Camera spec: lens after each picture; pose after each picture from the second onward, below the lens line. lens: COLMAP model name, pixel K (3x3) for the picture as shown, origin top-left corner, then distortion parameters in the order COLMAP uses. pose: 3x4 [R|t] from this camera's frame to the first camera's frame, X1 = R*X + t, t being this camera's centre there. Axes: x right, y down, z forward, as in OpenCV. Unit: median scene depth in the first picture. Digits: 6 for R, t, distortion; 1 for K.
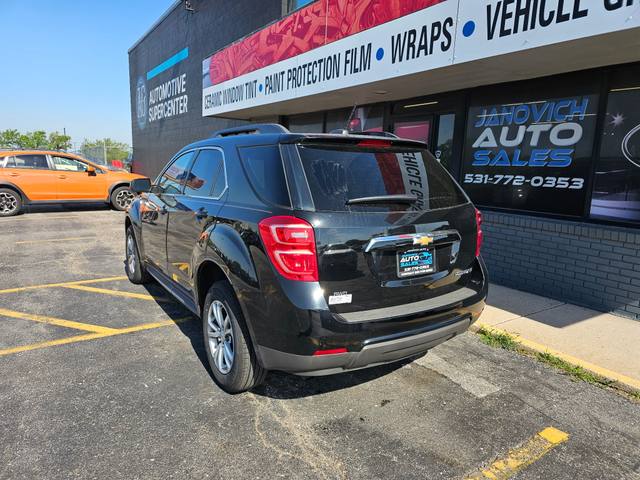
lens RADIAL K [[429.2, 0, 316.1], [0, 429.2, 238.2], [0, 0, 1]] dist [0.048163, -0.047537]
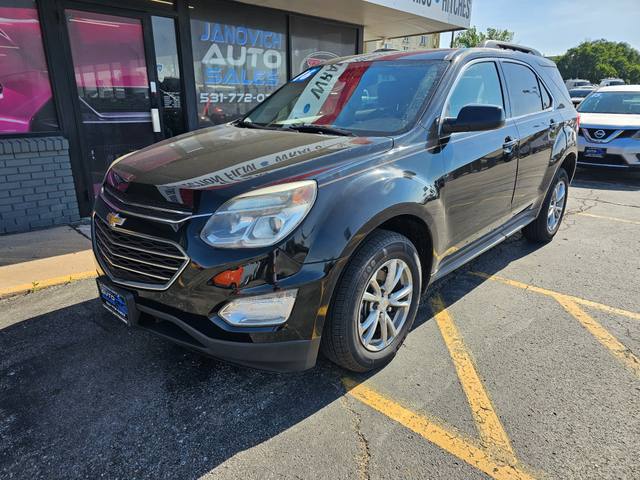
lens RADIAL K [[464.2, 0, 321.9], [0, 464.2, 231.6], [0, 0, 1]] dist [0.036191, -0.042389]
pose [[-0.271414, -0.277674, 0.921538, -0.773921], [0.165777, 0.929682, 0.328953, -0.169824], [-0.948078, 0.242052, -0.206297, 1.110531]]
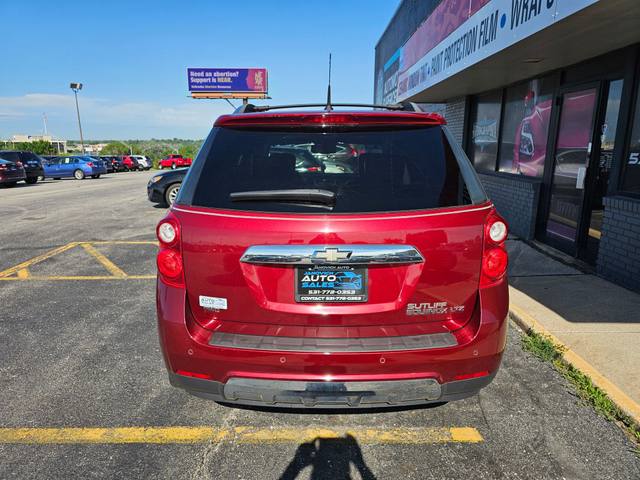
lens RADIAL K [[429.2, 0, 313.4], [0, 429.2, 239.4], [0, 0, 1]] dist [0.048163, -0.047537]
pose [[0.831689, 0.090553, -0.547808, 0.337805], [-0.072263, 0.995873, 0.054908, 0.006418], [0.550520, -0.006080, 0.834800, 0.026098]]
